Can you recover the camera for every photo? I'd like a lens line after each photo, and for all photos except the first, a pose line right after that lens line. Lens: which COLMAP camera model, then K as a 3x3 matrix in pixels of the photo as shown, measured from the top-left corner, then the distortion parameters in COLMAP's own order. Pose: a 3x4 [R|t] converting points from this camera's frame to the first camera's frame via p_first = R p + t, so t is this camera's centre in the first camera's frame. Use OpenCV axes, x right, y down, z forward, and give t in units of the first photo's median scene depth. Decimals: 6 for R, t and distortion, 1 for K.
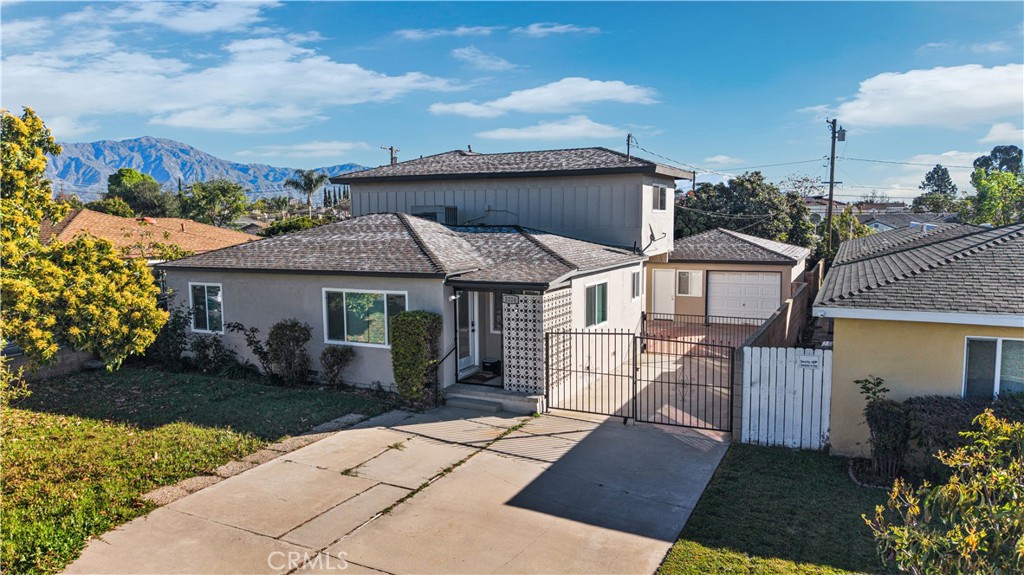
lens RADIAL K [[690.2, 0, 512.0], [0, 690.2, 287.5], [0, 0, 1]] dist [0.039932, -0.046215]
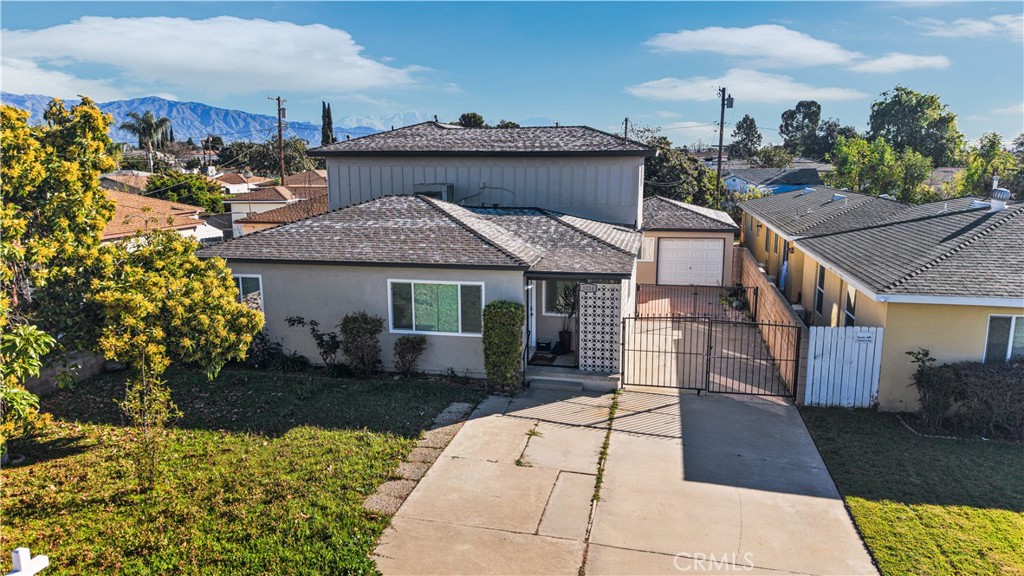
lens RADIAL K [[690.2, 0, 512.0], [0, 690.2, 288.0], [0, 0, 1]] dist [0.039932, -0.046215]
pose [[0.971864, -0.037348, 0.232565, -0.391016], [0.017958, 0.996224, 0.084942, -0.081212], [-0.234859, -0.078376, 0.968865, -0.025789]]
